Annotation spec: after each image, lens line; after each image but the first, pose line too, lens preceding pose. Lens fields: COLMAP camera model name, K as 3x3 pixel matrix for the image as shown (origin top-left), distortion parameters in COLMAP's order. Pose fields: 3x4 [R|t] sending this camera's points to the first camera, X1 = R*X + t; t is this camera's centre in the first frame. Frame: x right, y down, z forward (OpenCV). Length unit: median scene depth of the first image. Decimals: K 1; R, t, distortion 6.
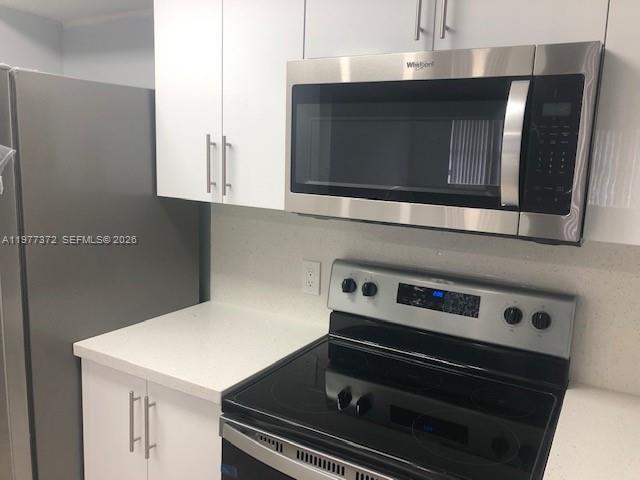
lens RADIAL K [[533.9, 0, 318.6], [0, 533.9, 241.9], [0, 0, 1]] dist [0.034602, -0.044190]
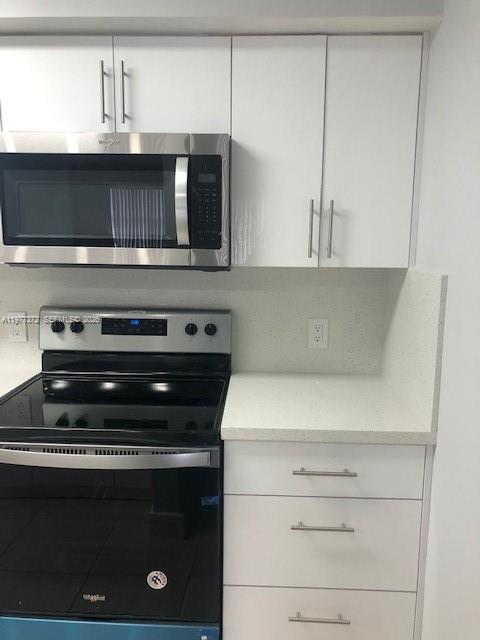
lens RADIAL K [[533.9, 0, 244.3], [0, 533.9, 322.1], [0, 0, 1]] dist [0.034602, -0.044190]
pose [[0.881699, -0.094007, 0.462353, -0.155845], [0.093737, 0.995317, 0.023616, 0.102971], [-0.462408, 0.022517, 0.886382, -0.290938]]
